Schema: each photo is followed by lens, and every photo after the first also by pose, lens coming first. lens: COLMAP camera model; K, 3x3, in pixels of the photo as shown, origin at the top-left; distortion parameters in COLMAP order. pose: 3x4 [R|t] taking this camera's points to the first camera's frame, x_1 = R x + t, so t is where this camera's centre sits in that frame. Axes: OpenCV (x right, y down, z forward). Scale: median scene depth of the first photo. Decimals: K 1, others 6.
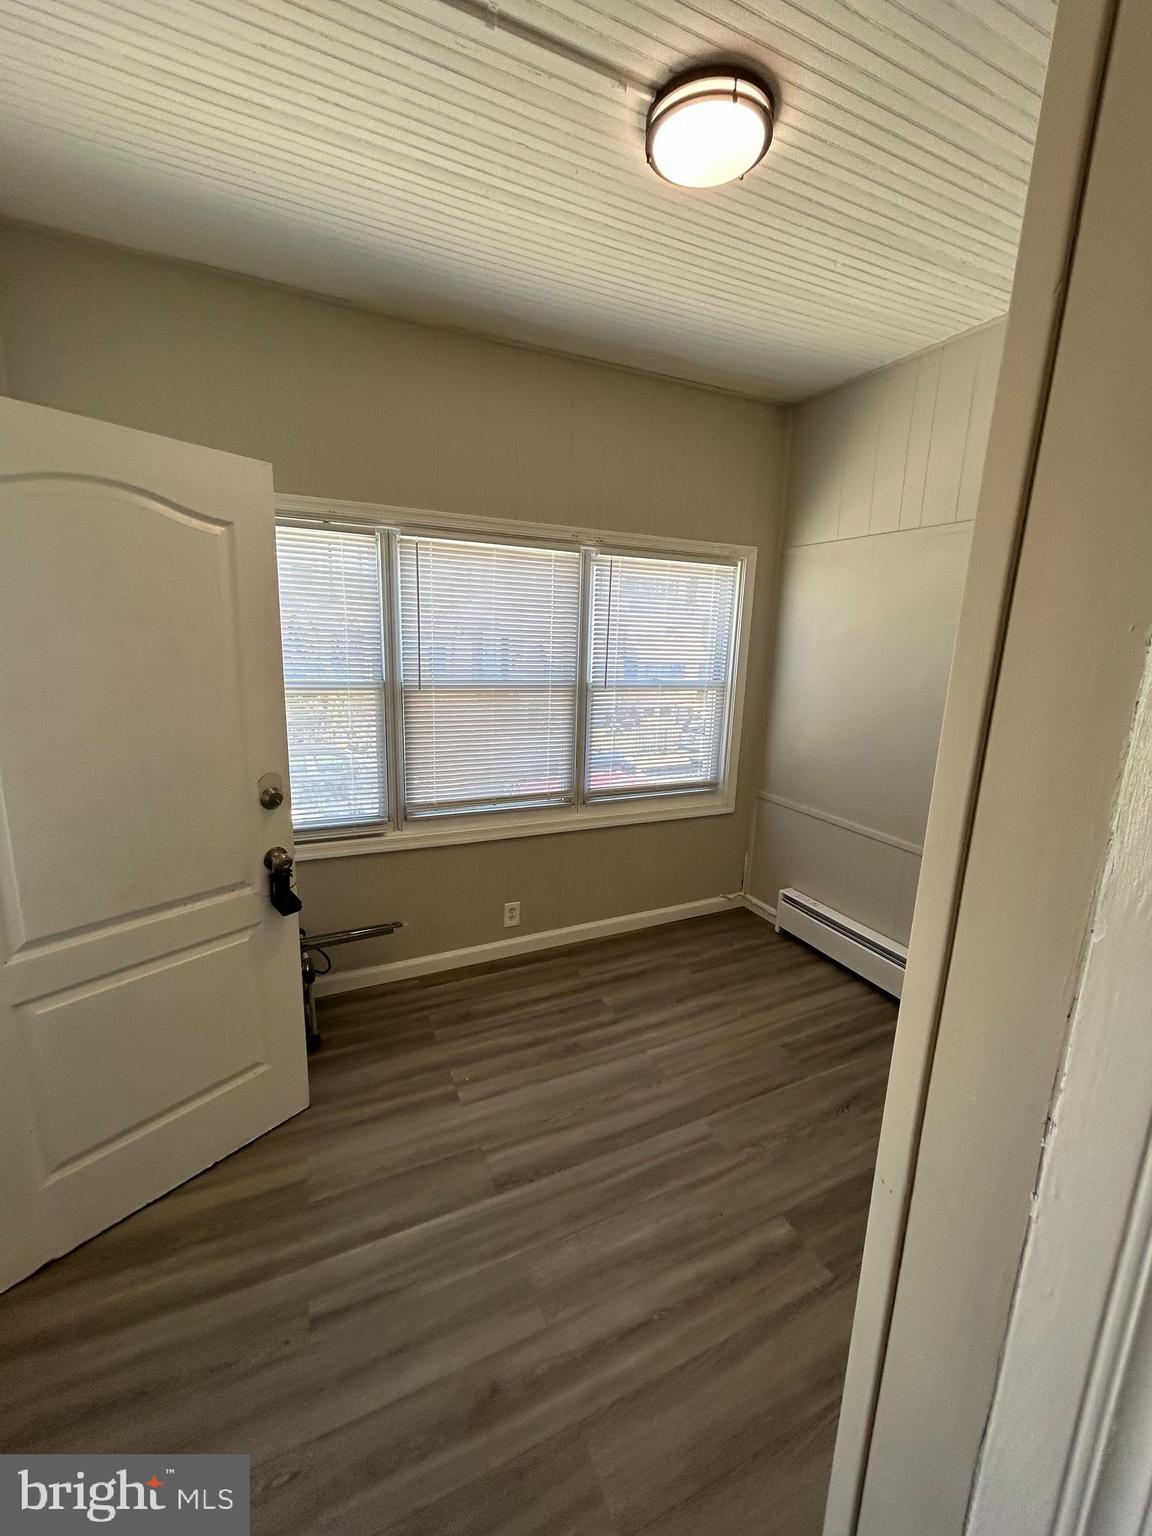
lens RADIAL K [[616.4, 0, 581.0], [0, 616.4, 764.6], [0, 0, 1]] dist [-0.004528, 0.001631]
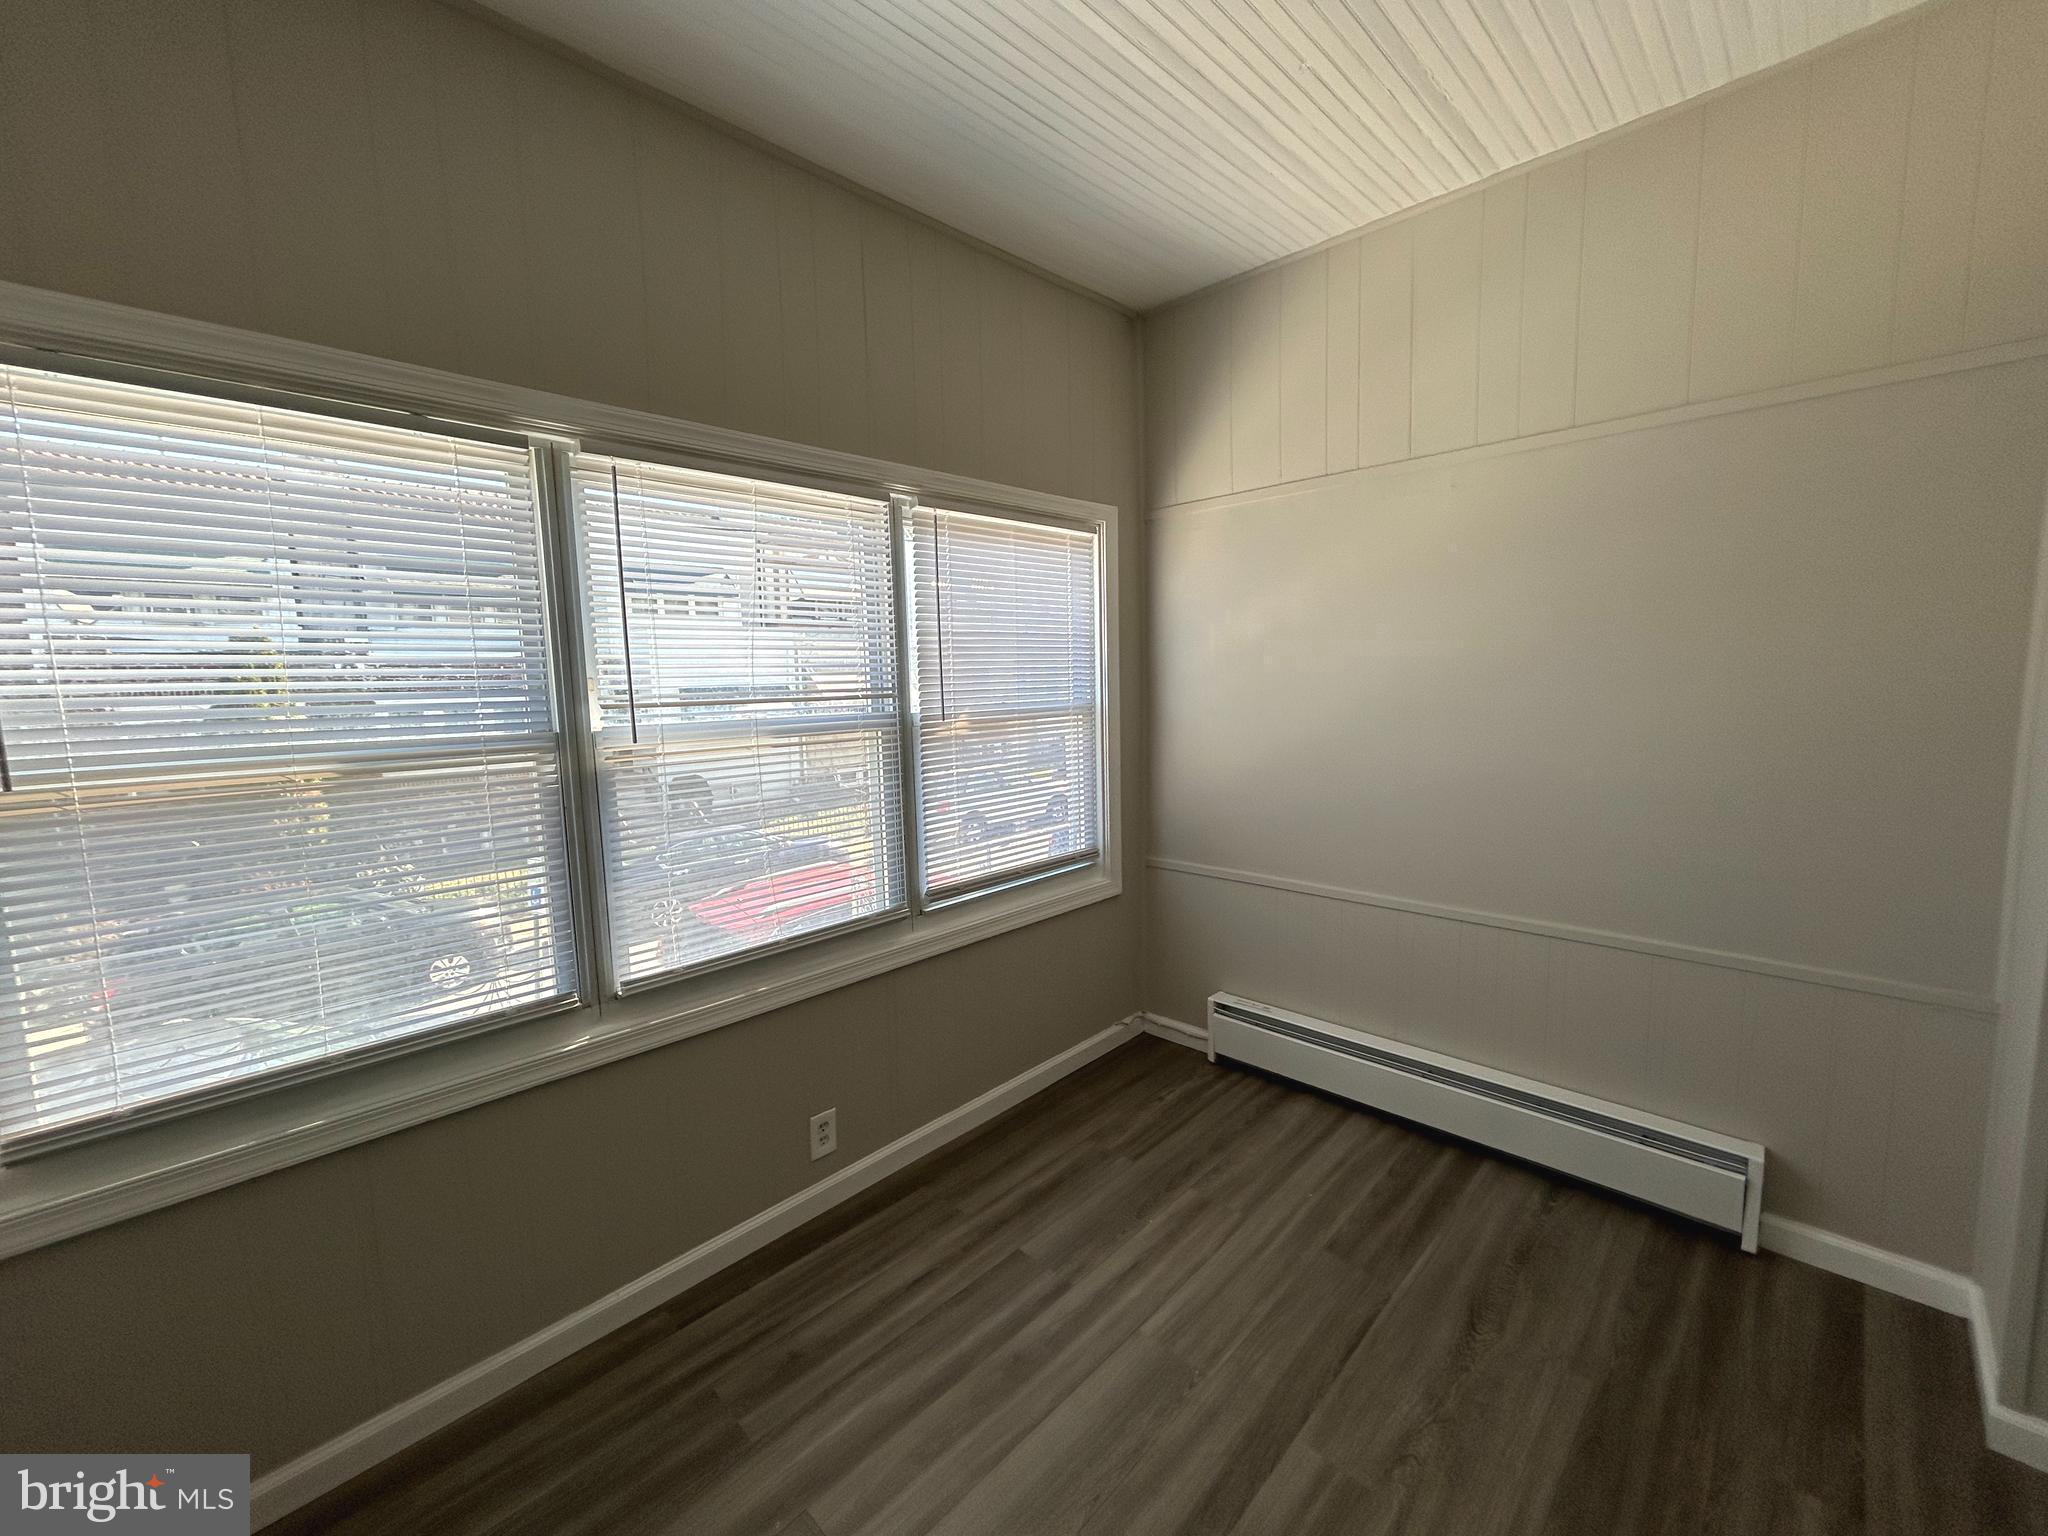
lens RADIAL K [[821.9, 0, 1021.6], [0, 821.9, 764.5], [0, 0, 1]] dist [-0.004528, 0.001631]
pose [[0.938048, -0.093018, 0.333787, -0.179117], [0.124887, 0.989311, -0.075279, -0.009902], [-0.323217, 0.112301, 0.939638, 0.229411]]
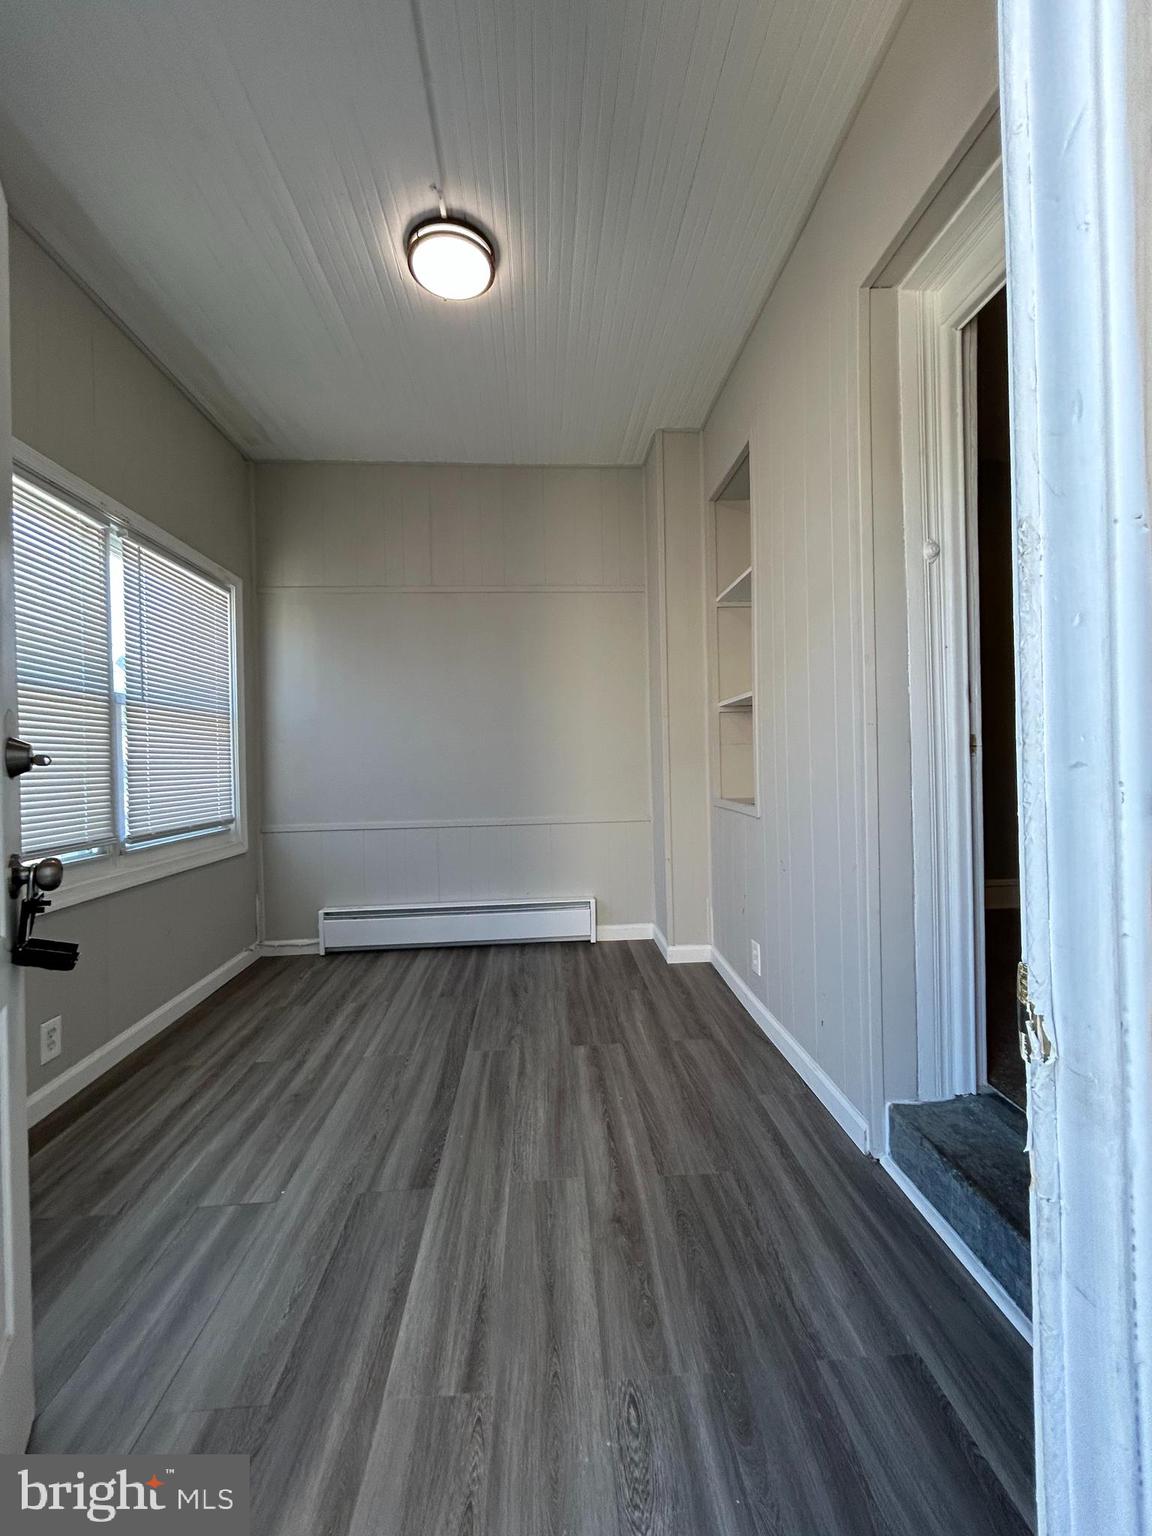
lens RADIAL K [[616.4, 0, 576.6], [0, 616.4, 764.2], [0, 0, 1]] dist [-0.004528, 0.001631]
pose [[0.362499, -0.043197, 0.930983, -0.551675], [0.225097, 0.973410, -0.042481, 0.128891], [-0.904393, 0.224961, 0.362583, 0.238475]]
